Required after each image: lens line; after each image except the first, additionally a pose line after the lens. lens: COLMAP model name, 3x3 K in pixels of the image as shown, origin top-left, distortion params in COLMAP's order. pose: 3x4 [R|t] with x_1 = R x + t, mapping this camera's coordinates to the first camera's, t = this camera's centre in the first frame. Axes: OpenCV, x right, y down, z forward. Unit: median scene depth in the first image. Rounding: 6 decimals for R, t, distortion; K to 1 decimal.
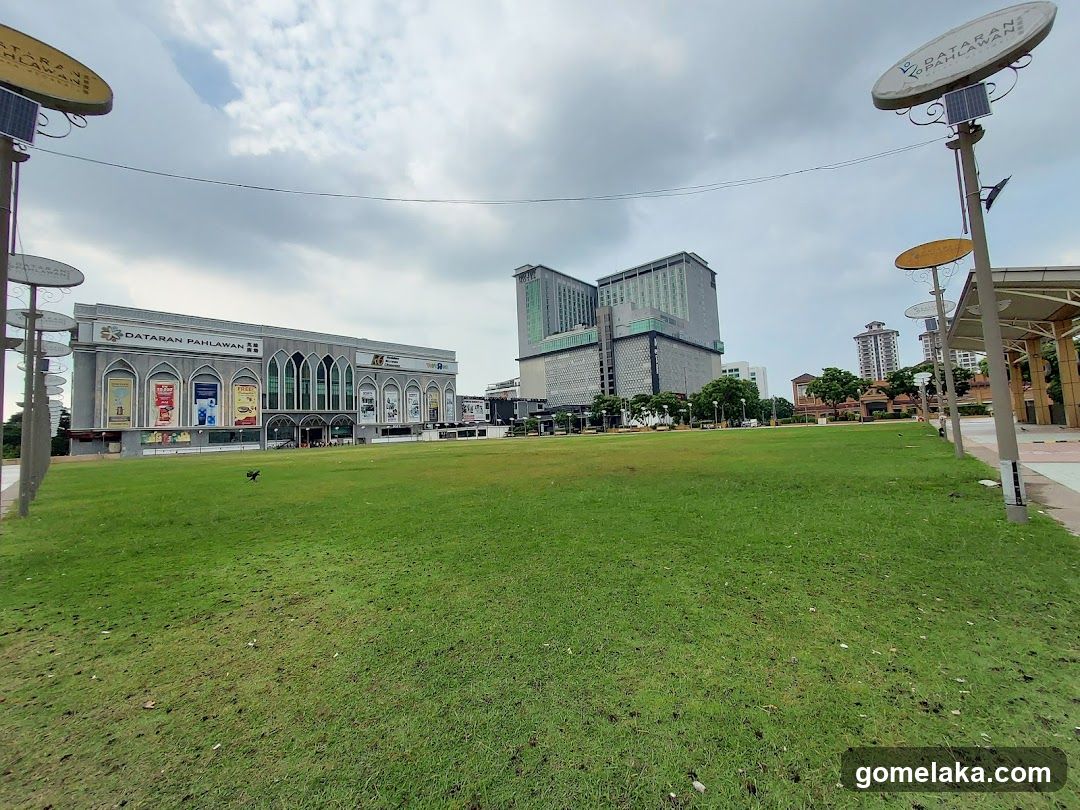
lens RADIAL K [[429.3, 0, 538.9], [0, 429.3, 402.0], [0, 0, 1]] dist [0.000071, 0.000027]
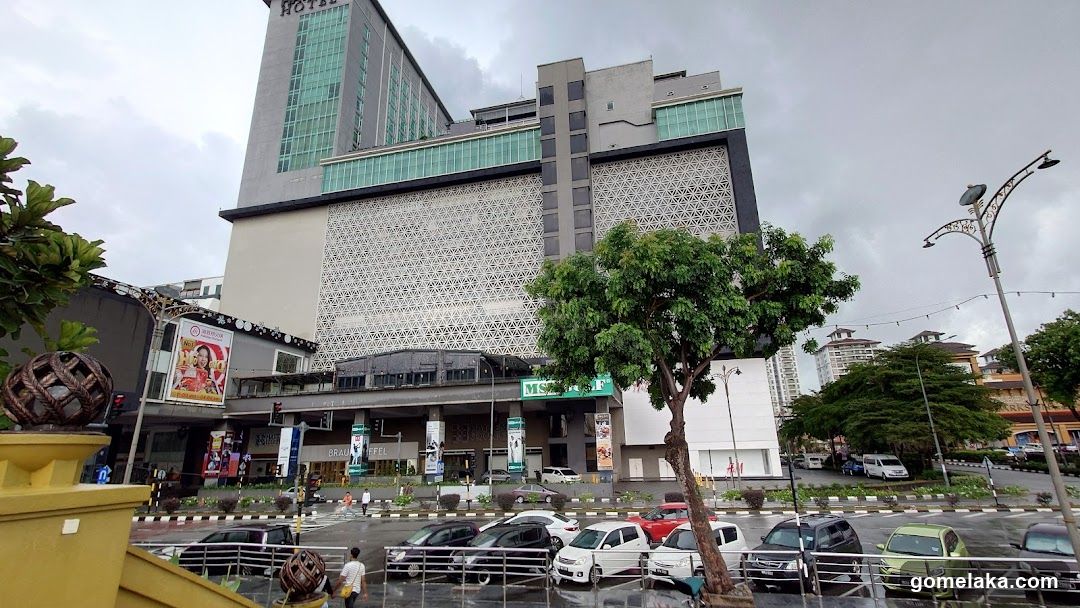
lens RADIAL K [[487.7, 0, 542.3], [0, 487.7, 304.5], [0, 0, 1]] dist [0.001534, 0.000025]
pose [[0.875913, 0.161085, 0.454784, -0.003914], [-0.046367, 0.966359, -0.252982, 0.076773], [-0.480236, 0.200503, 0.853916, 1.130382]]
